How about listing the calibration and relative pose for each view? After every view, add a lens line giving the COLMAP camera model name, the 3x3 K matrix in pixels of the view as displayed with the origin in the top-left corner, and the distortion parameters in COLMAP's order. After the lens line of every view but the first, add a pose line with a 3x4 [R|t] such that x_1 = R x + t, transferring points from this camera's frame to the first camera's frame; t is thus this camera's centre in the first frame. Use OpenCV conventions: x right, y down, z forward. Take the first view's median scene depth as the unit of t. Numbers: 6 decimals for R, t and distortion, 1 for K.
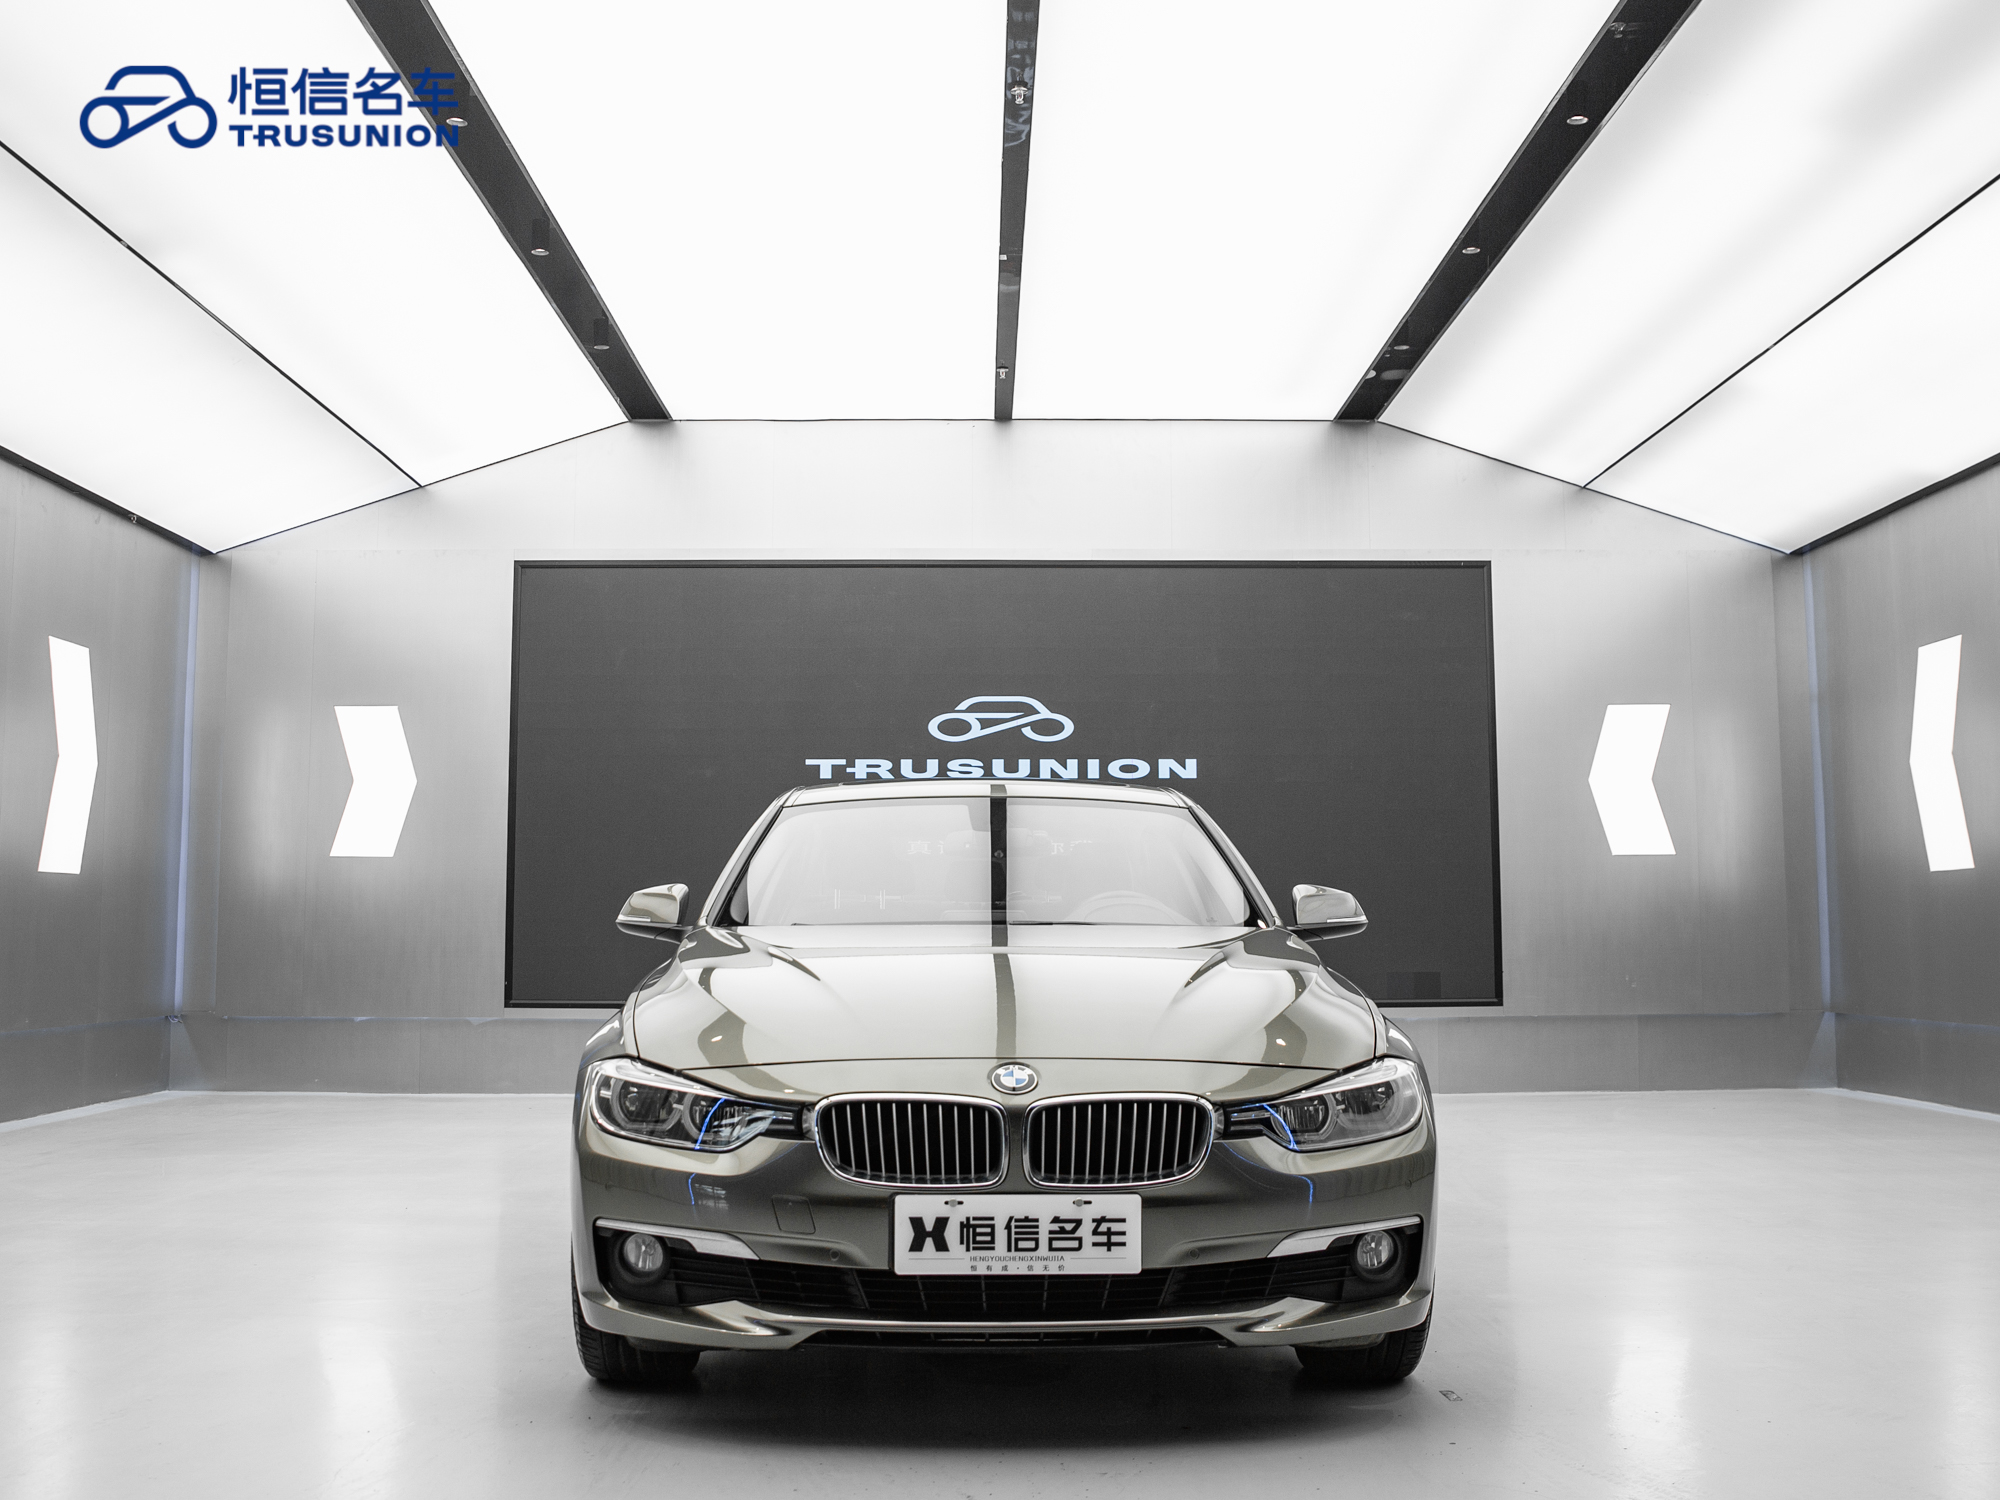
lens RADIAL K [[2074.4, 0, 1000.0], [0, 2074.4, 750.0], [0, 0, 1]] dist [-0.076669, -0.005584]
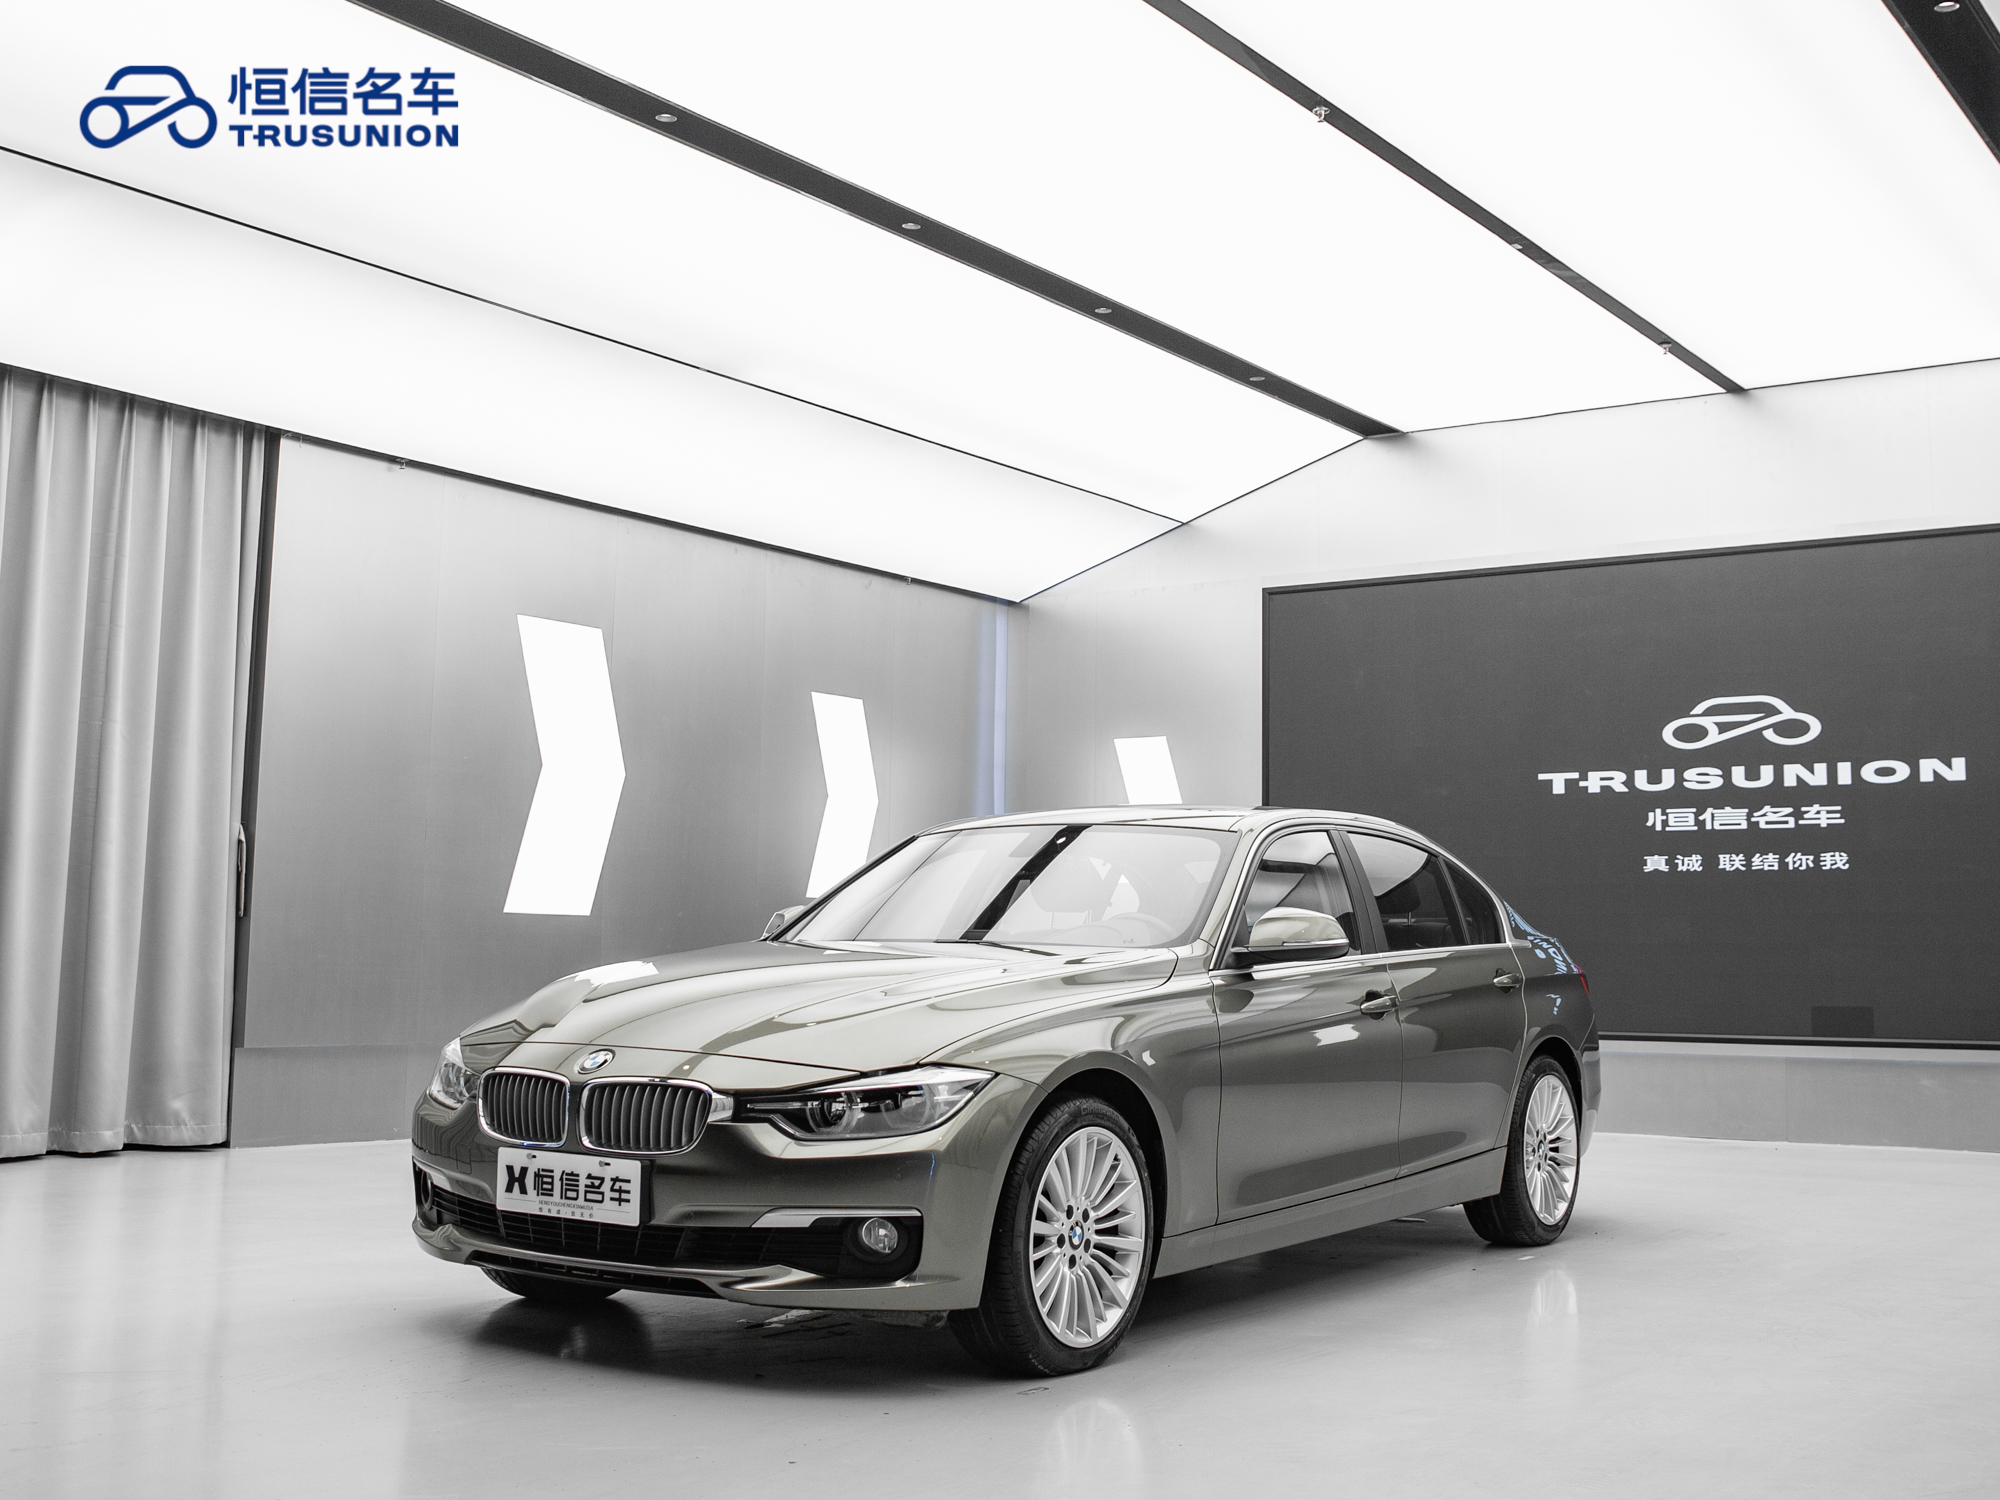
lens RADIAL K [[2264.2, 0, 1000.0], [0, 2264.2, 750.0], [0, 0, 1]] dist [-0.135927, -0.004438]
pose [[0.808580, -0.039865, -0.587034, 0.986808], [0.036646, 0.999177, -0.017377, 0.007604], [0.587244, -0.007462, 0.809376, 0.070756]]
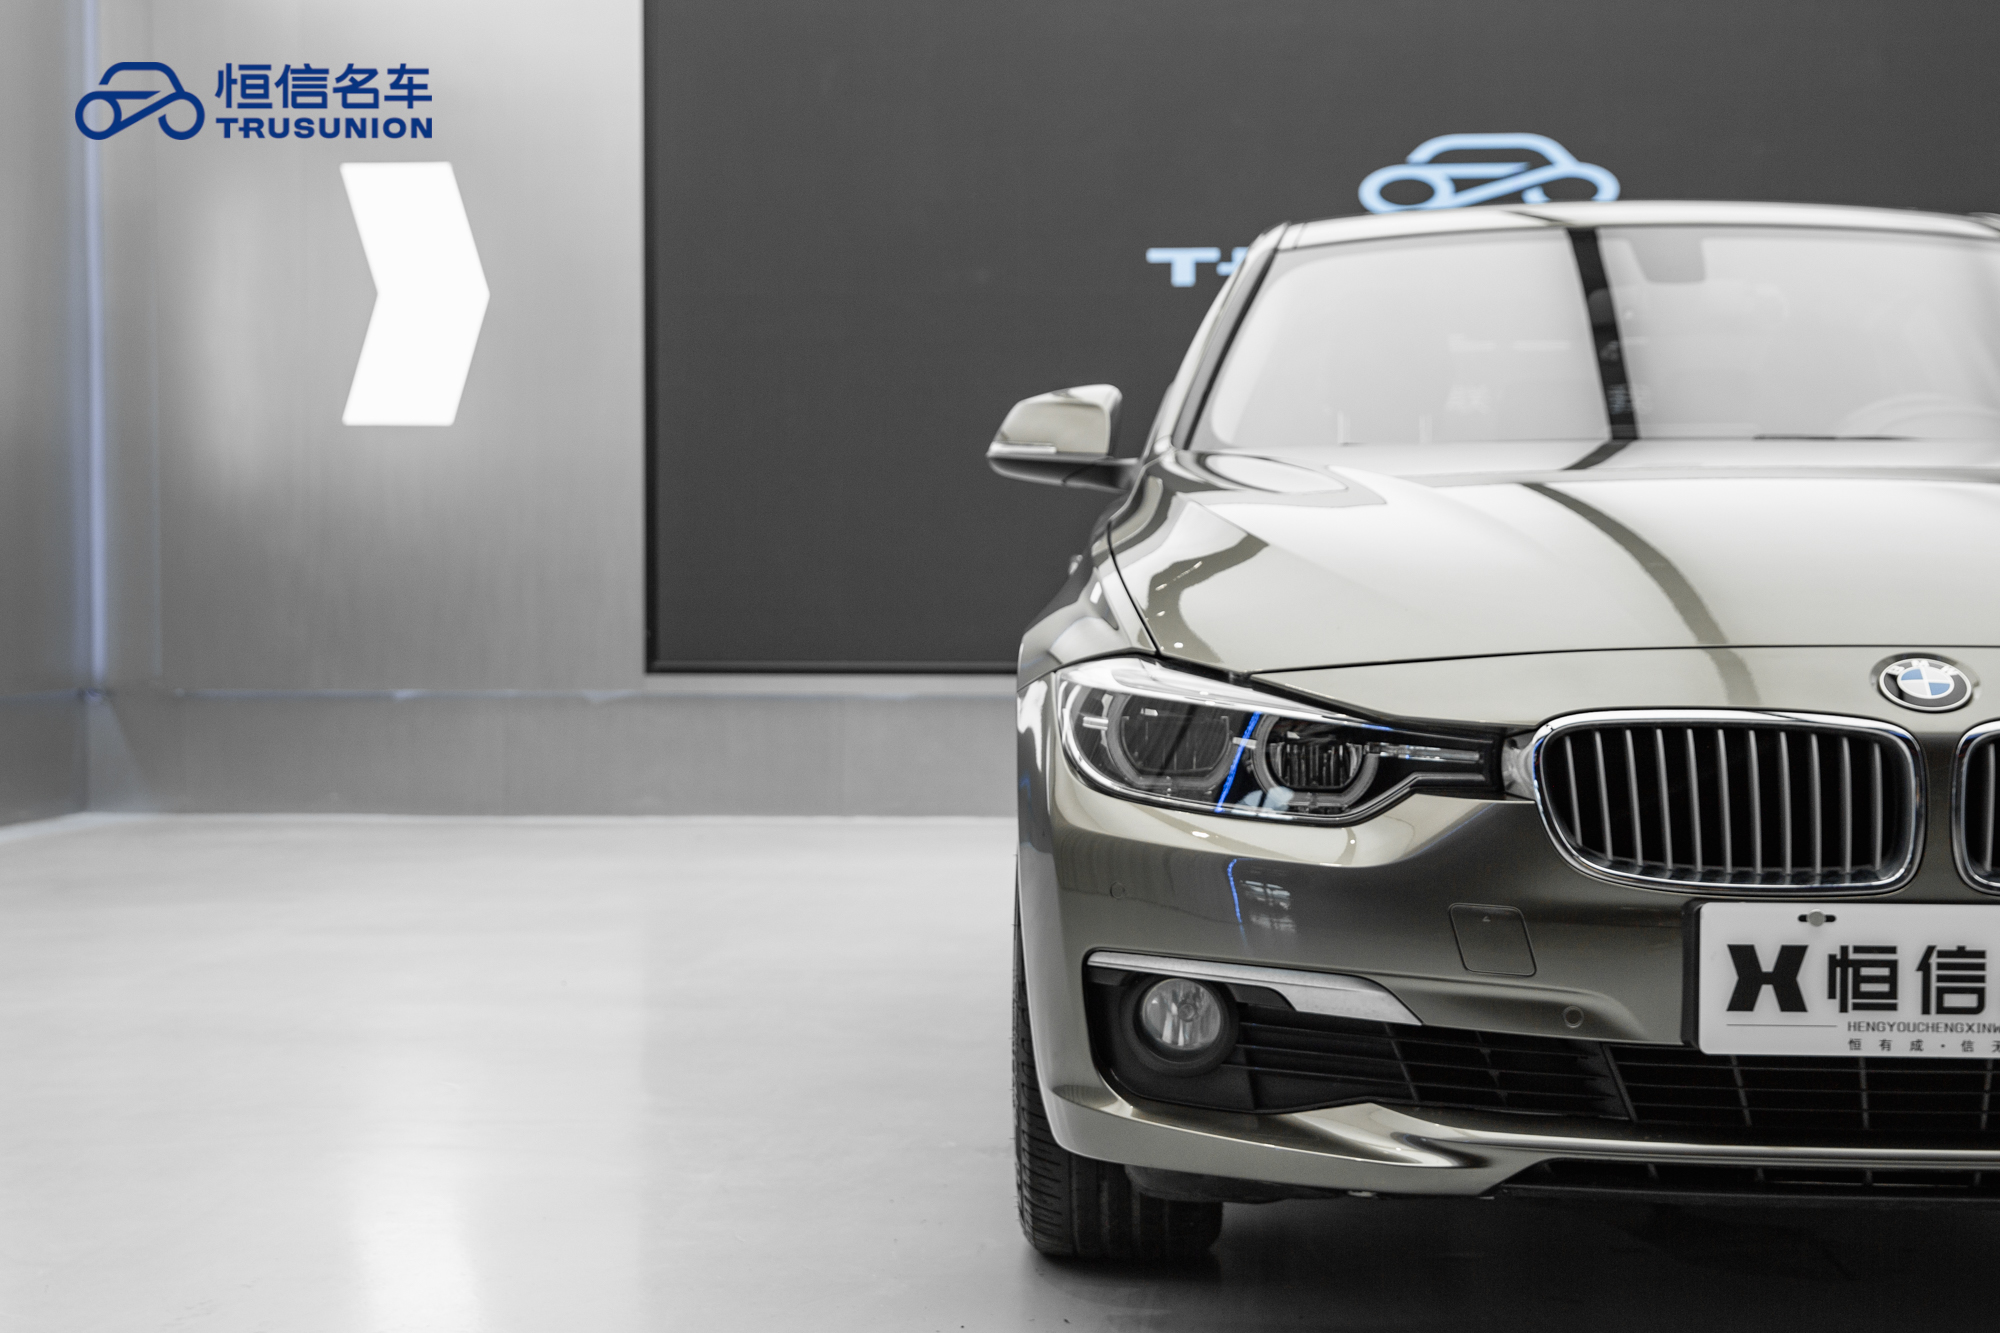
lens RADIAL K [[3347.0, 0, 1001.8], [0, 3347.0, 746.3], [0, 0, 1]] dist [0.040651, 0.053289]
pose [[0.995464, 0.005741, -0.094969, -0.141861], [0.006611, 0.991591, 0.129244, 0.065459], [0.094912, -0.129286, 0.987055, 0.156627]]
